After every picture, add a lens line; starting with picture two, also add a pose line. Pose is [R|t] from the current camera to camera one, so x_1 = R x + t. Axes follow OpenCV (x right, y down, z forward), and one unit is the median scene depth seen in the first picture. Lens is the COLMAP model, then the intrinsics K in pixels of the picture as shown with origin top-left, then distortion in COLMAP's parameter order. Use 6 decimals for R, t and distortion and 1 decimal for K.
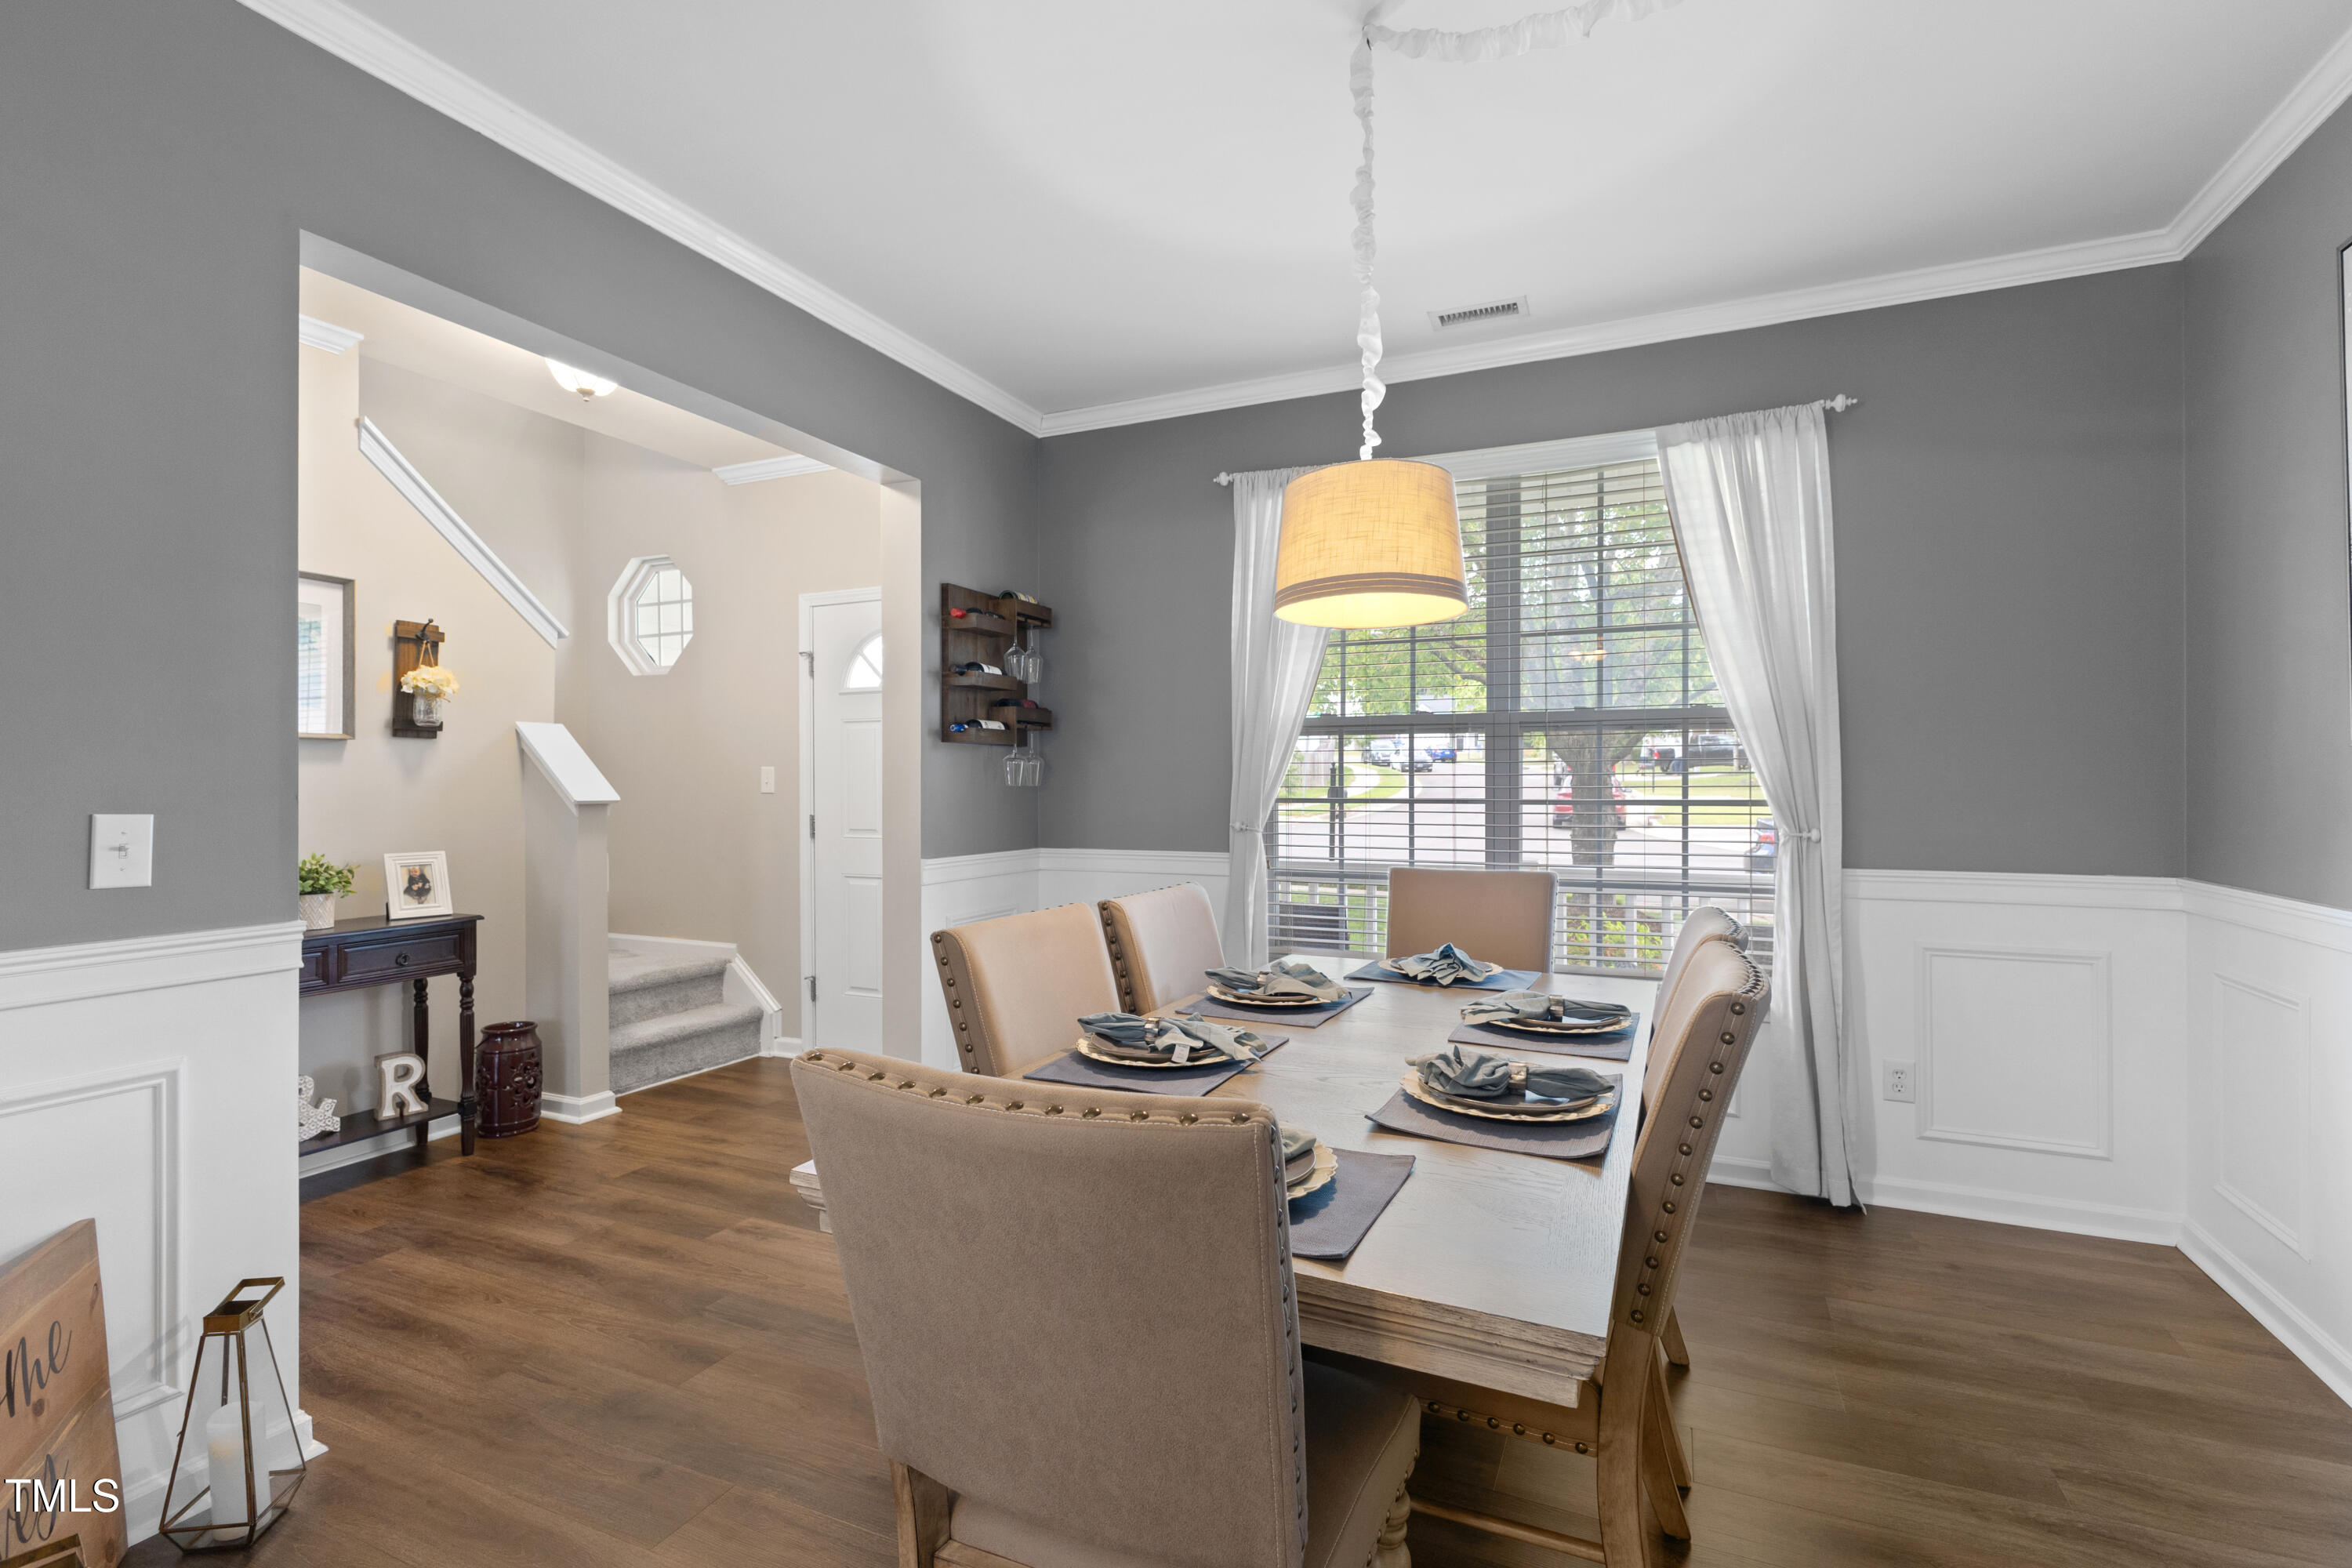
lens RADIAL K [[1080.3, 0, 1186.0], [0, 1080.3, 781.3], [0, 0, 1]] dist [-0.000298, -0.000497]
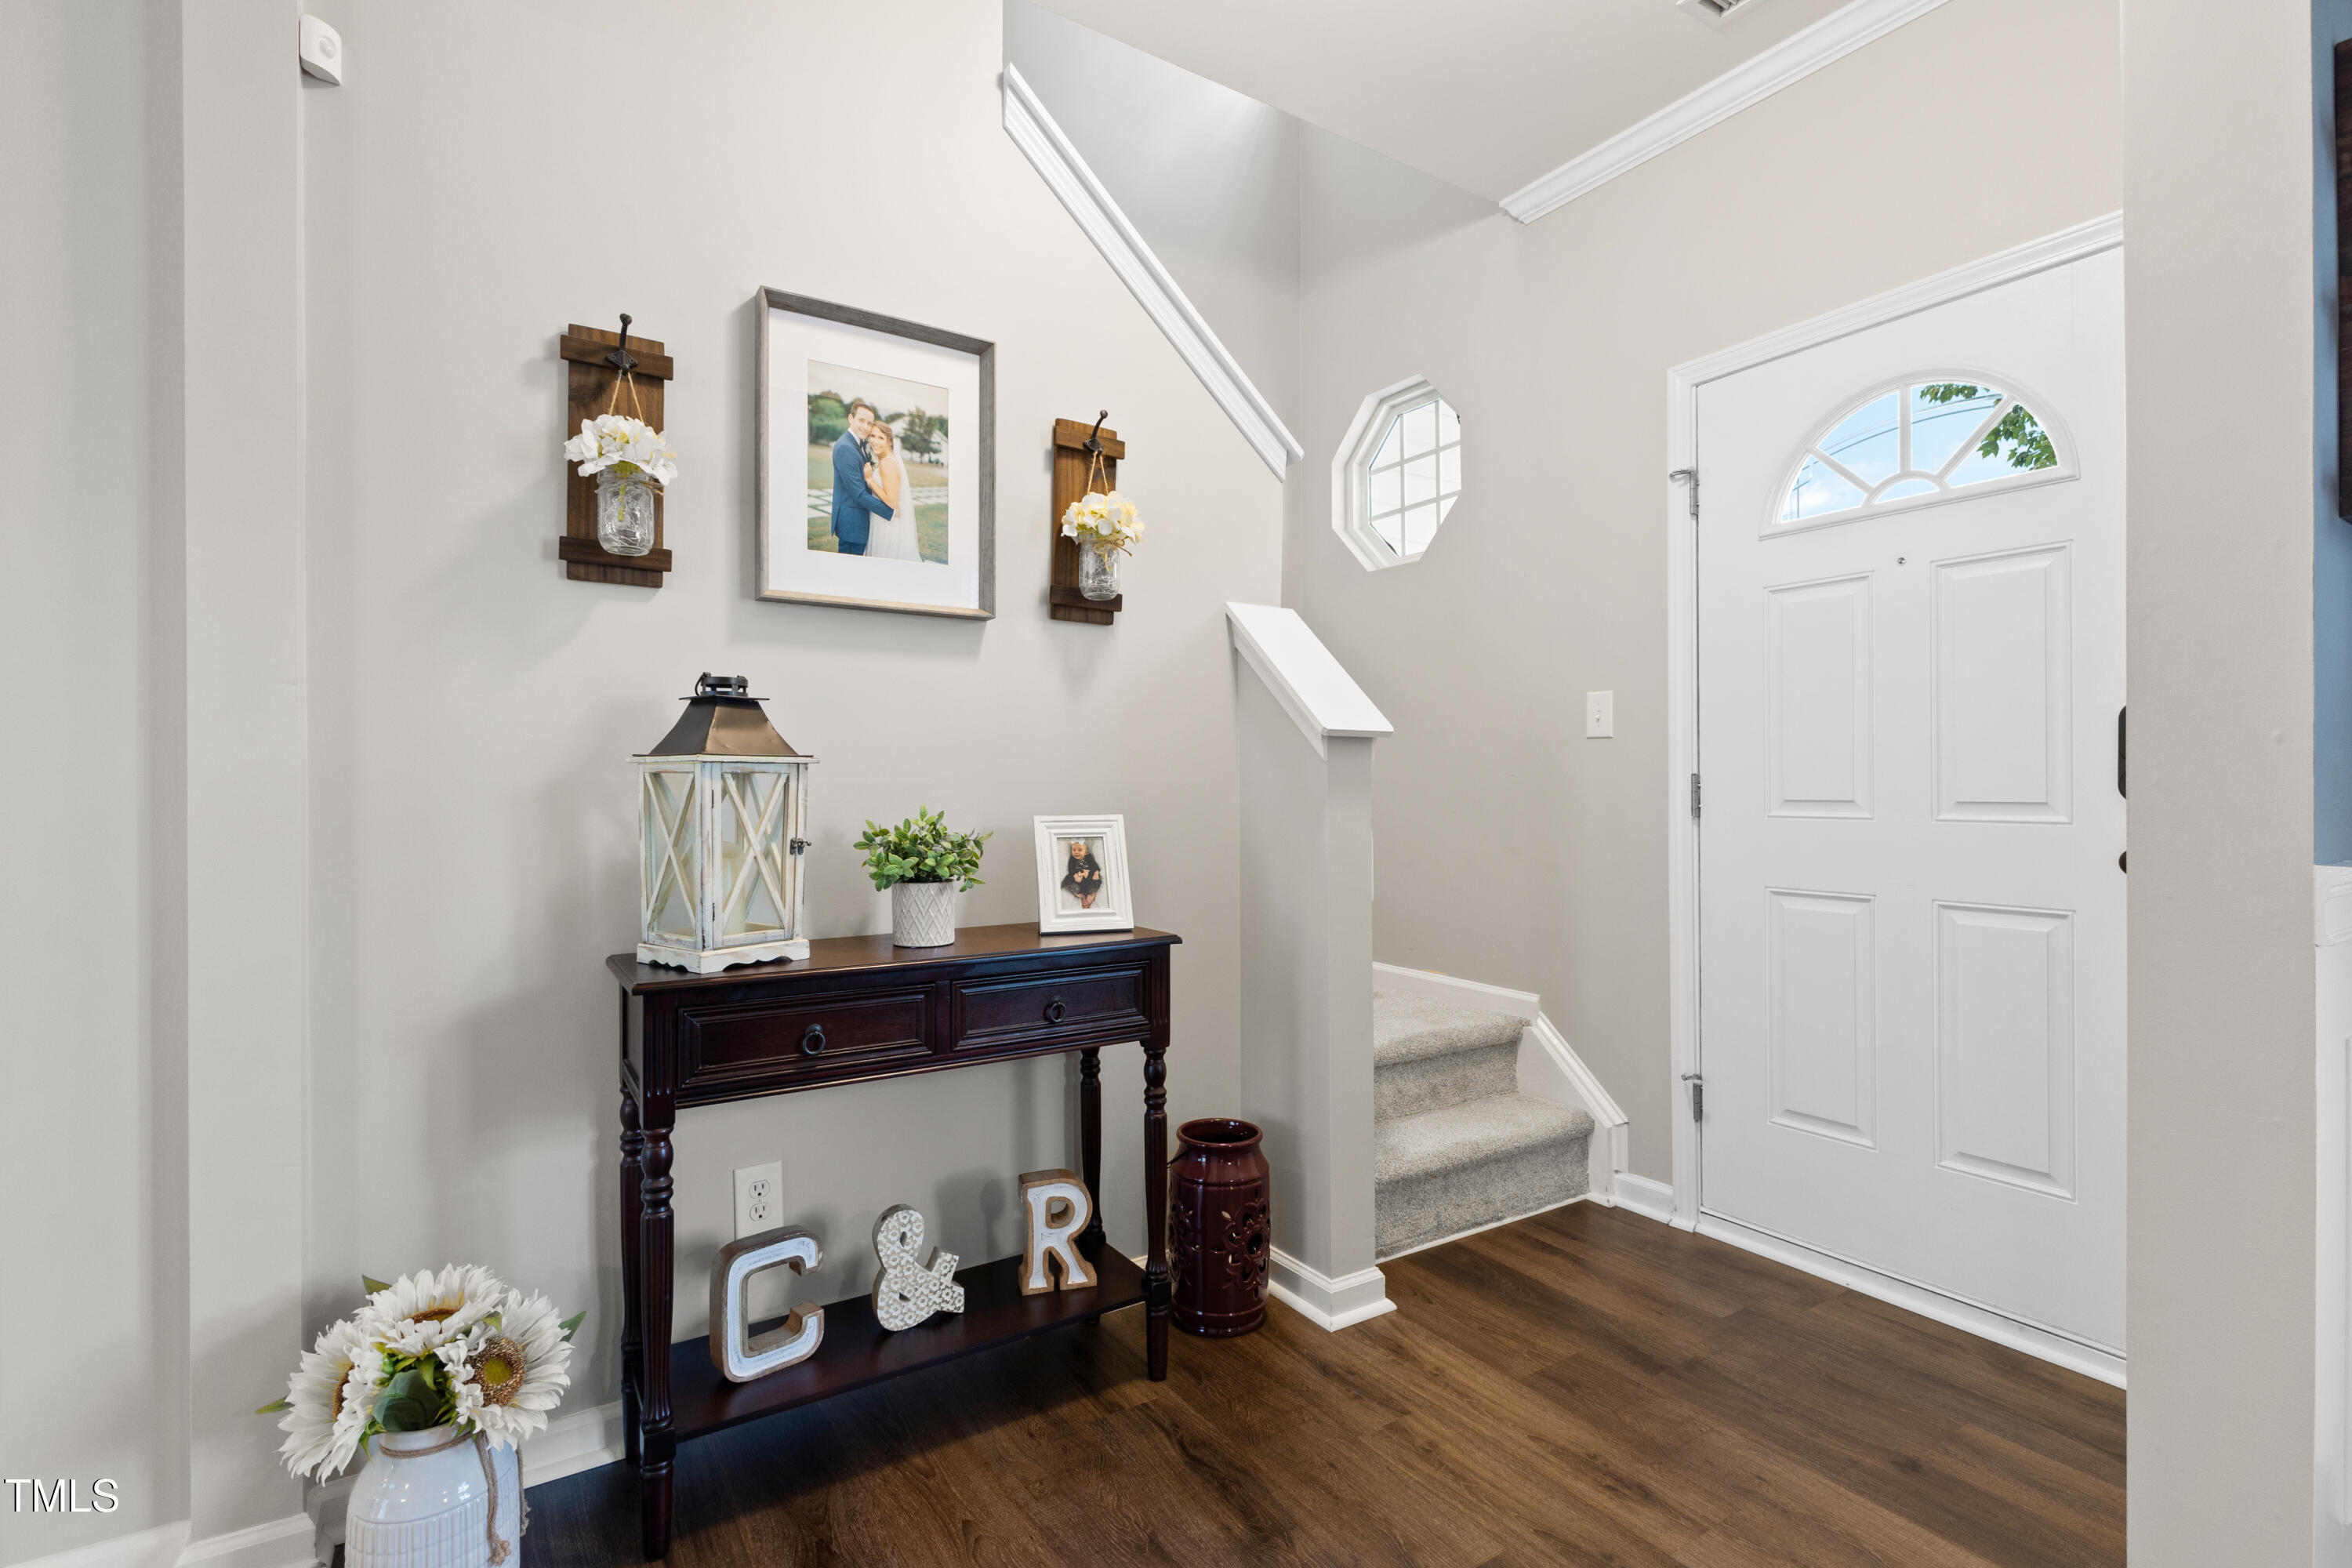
lens RADIAL K [[1080.3, 0, 1176.8], [0, 1080.3, 784.9], [0, 0, 1]] dist [-0.000298, -0.000497]
pose [[0.837697, -0.001504, -0.546133, -0.338393], [0.000174, 0.999997, -0.002487, 0.047855], [0.546135, 0.001989, 0.837695, 0.517294]]
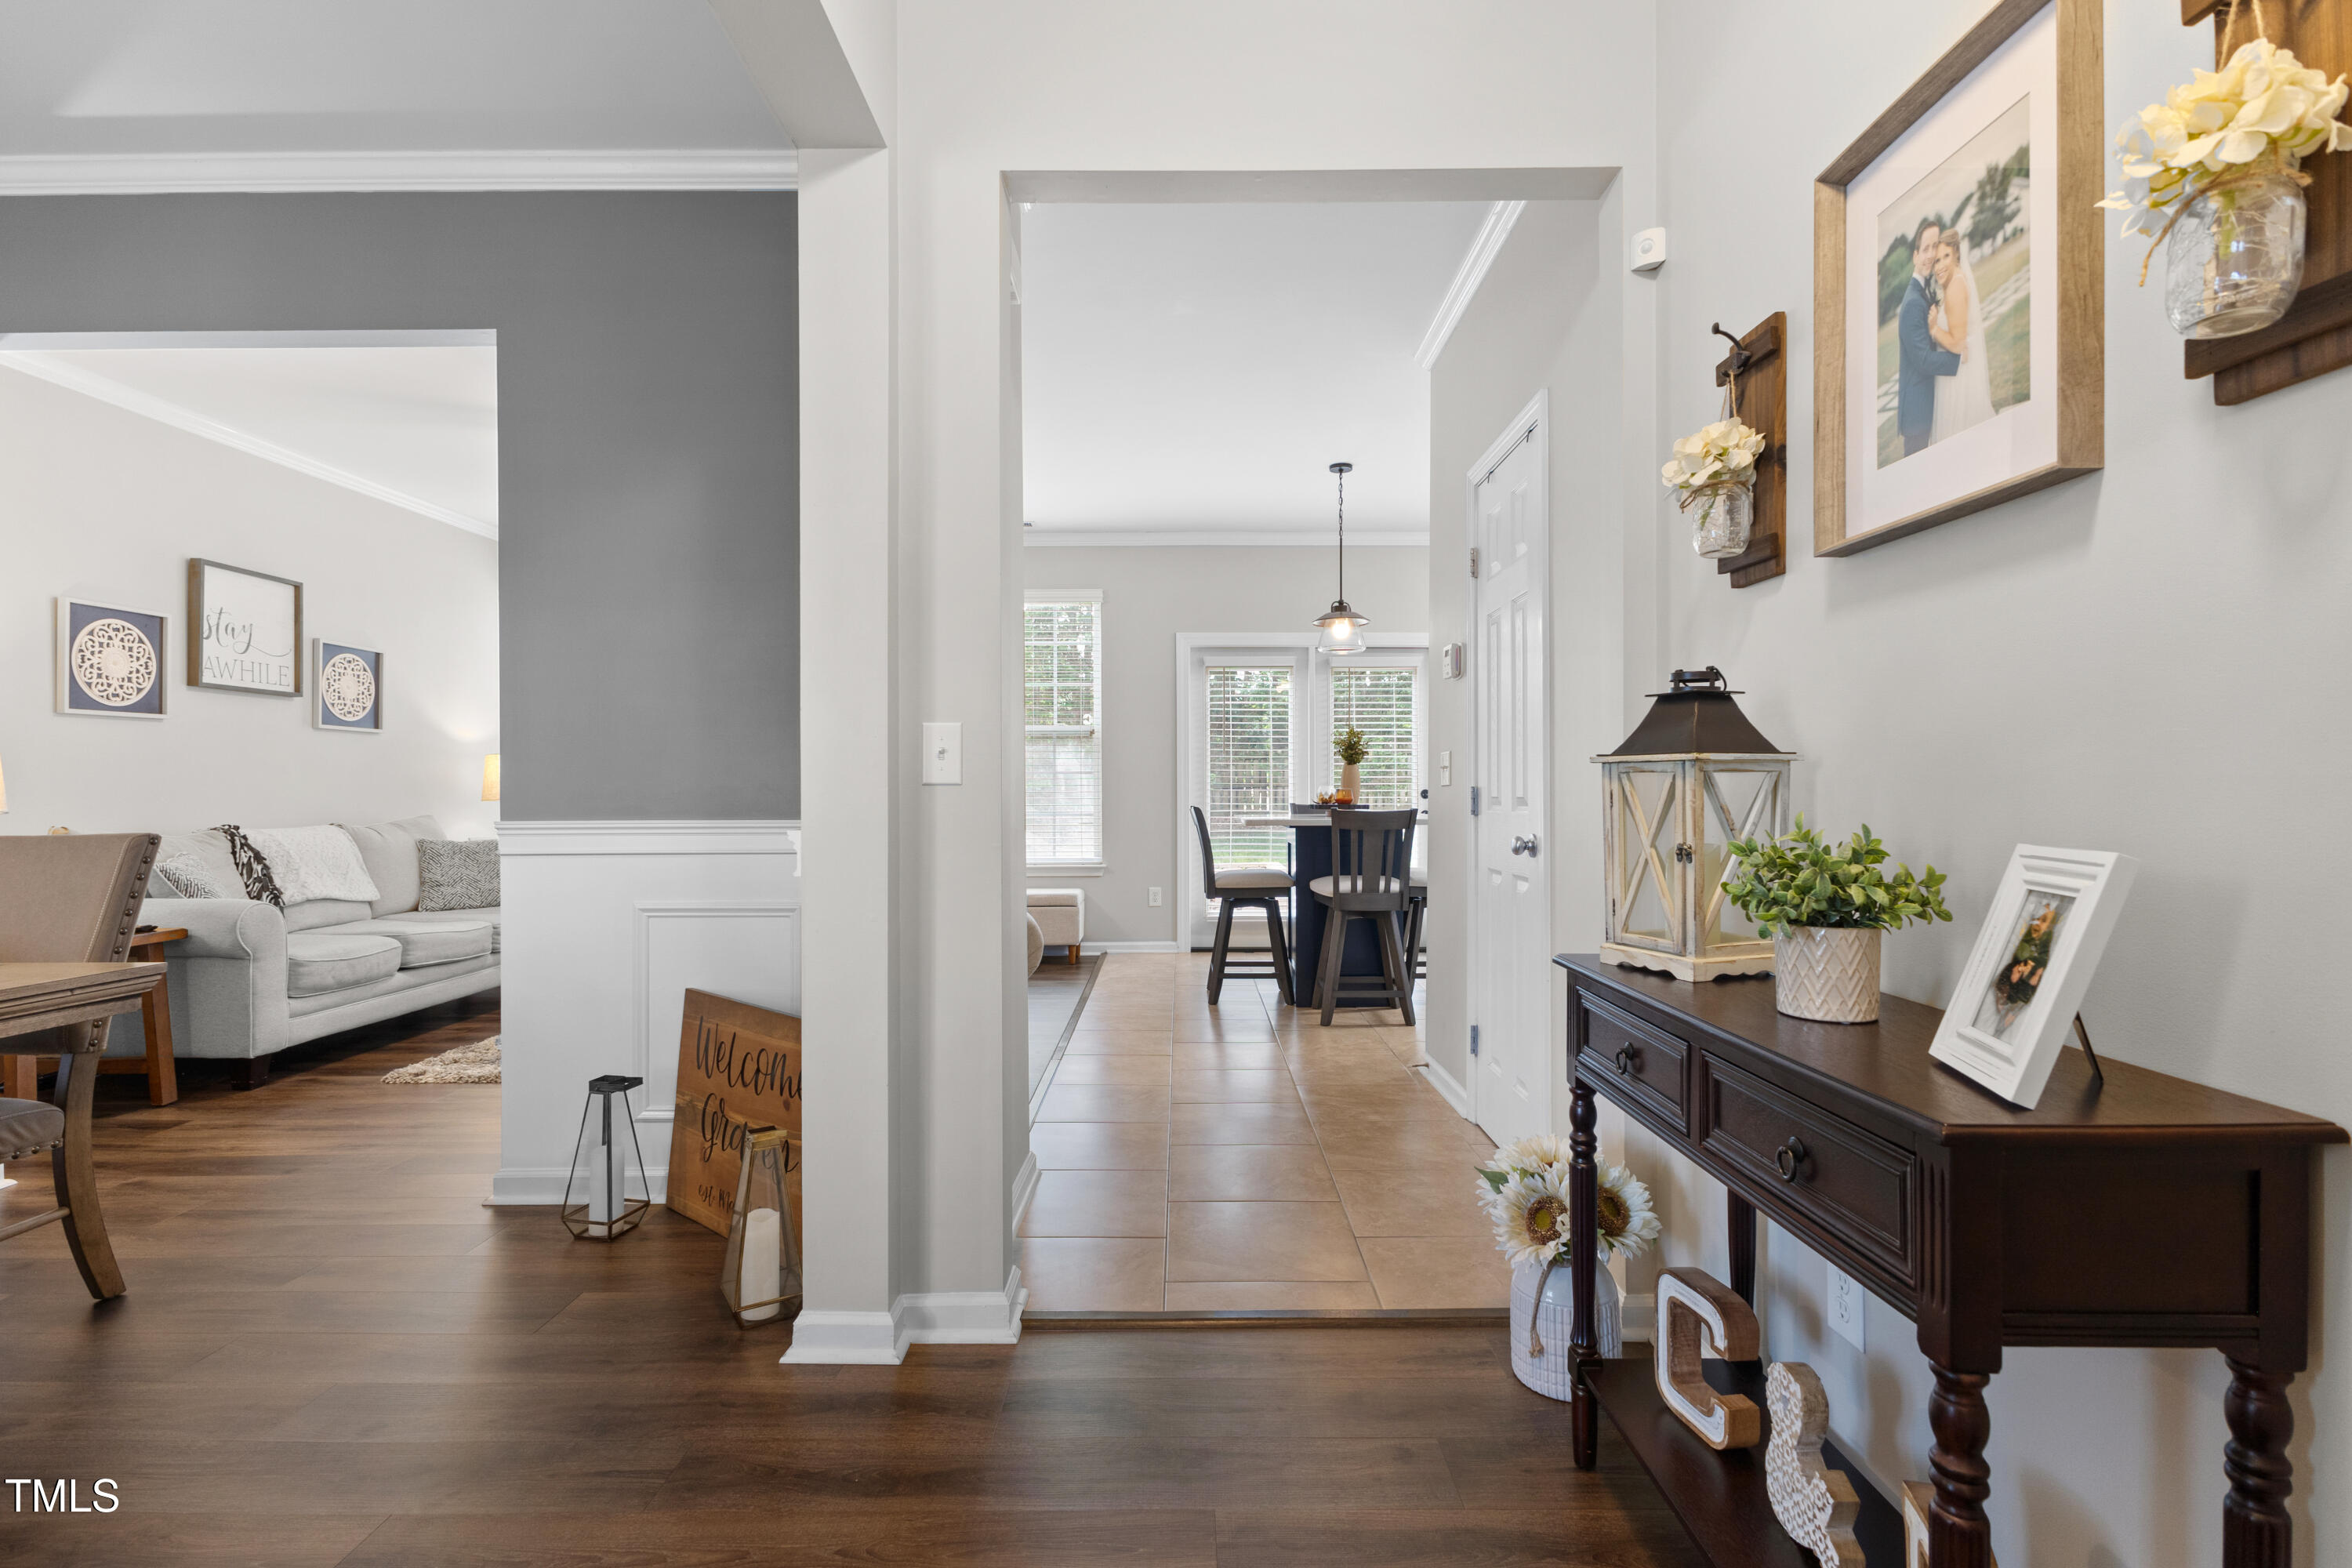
lens RADIAL K [[1080.3, 0, 1173.9], [0, 1080.3, 788.3], [0, 0, 1]] dist [-0.000298, -0.000497]
pose [[-0.911033, 0.000466, -0.412334, -0.377016], [-0.000071, 0.999999, 0.001286, 0.047501], [0.412334, 0.001201, -0.911032, 1.068775]]
